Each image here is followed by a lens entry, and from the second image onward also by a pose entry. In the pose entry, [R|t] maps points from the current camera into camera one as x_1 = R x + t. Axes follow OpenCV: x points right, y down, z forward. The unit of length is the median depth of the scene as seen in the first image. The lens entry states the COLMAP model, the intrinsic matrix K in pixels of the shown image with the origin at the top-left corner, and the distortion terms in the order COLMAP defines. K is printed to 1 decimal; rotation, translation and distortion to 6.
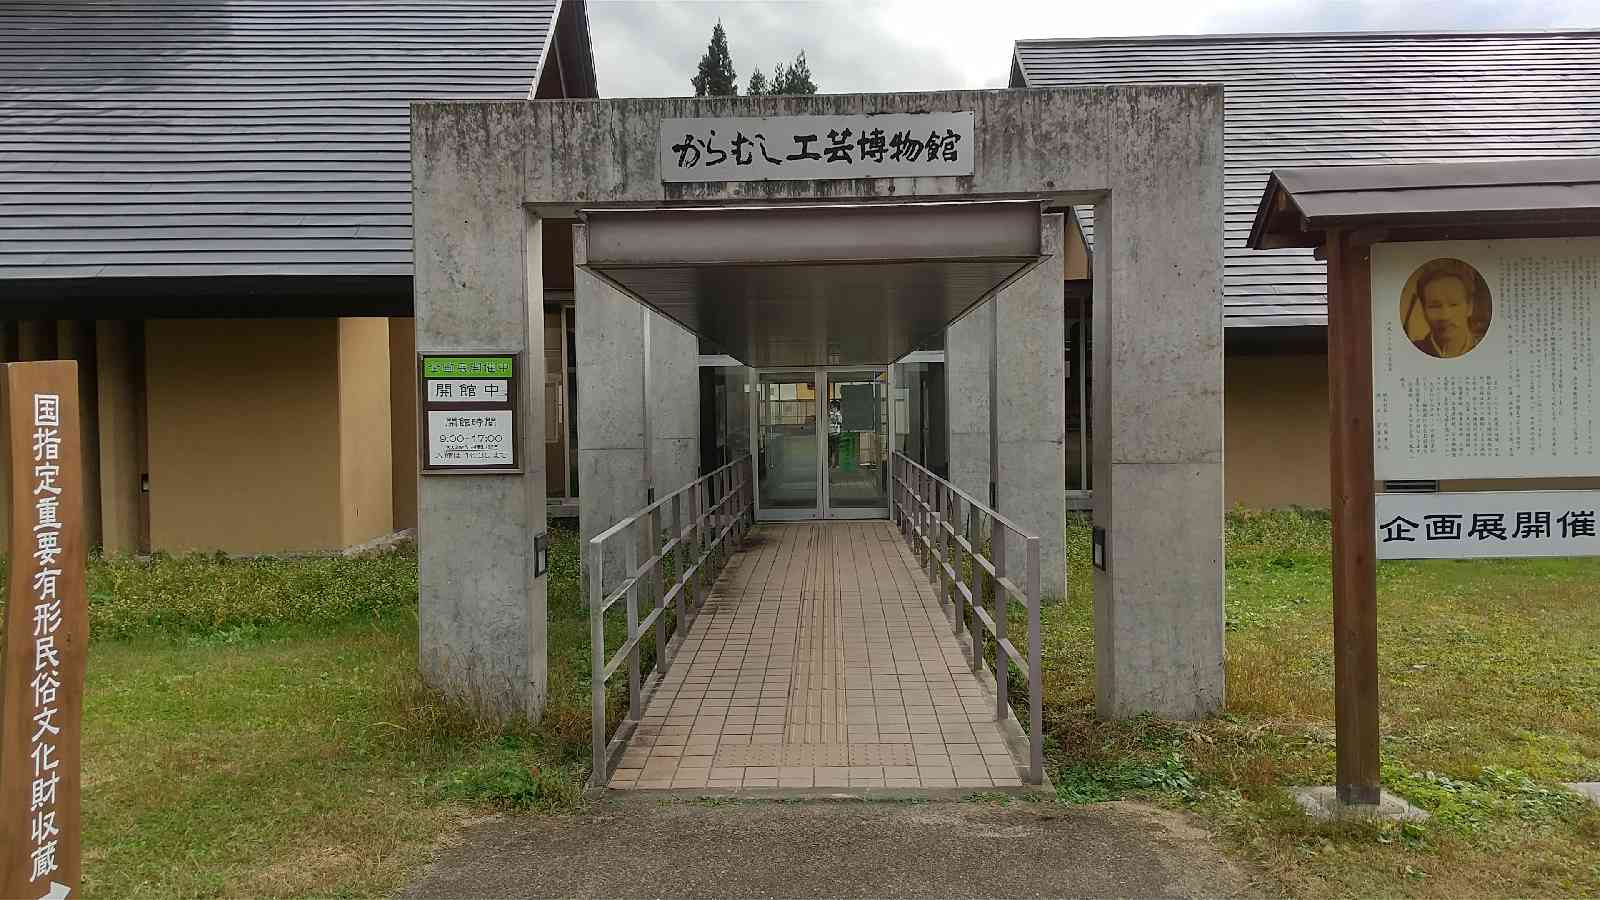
lens RADIAL K [[1183.8, 0, 806.8], [0, 1183.8, 437.8], [0, 0, 1]] dist [0.064195, -0.128891]
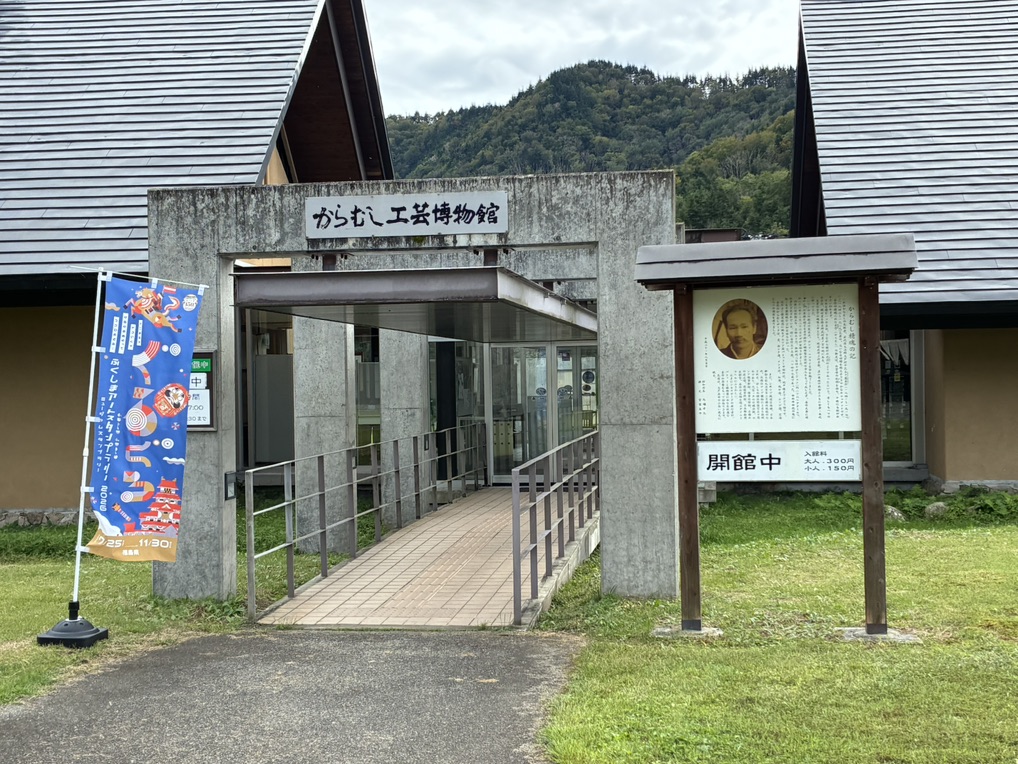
lens RADIAL K [[1371.8, 0, 509.0], [0, 1371.8, 382.0], [0, 0, 1]] dist [-0.003335, -0.044514]
pose [[0.994347, -0.001535, -0.106167, 0.323834], [-0.000510, 0.999815, -0.019240, 0.001102], [0.106176, 0.019186, 0.994162, -0.715318]]
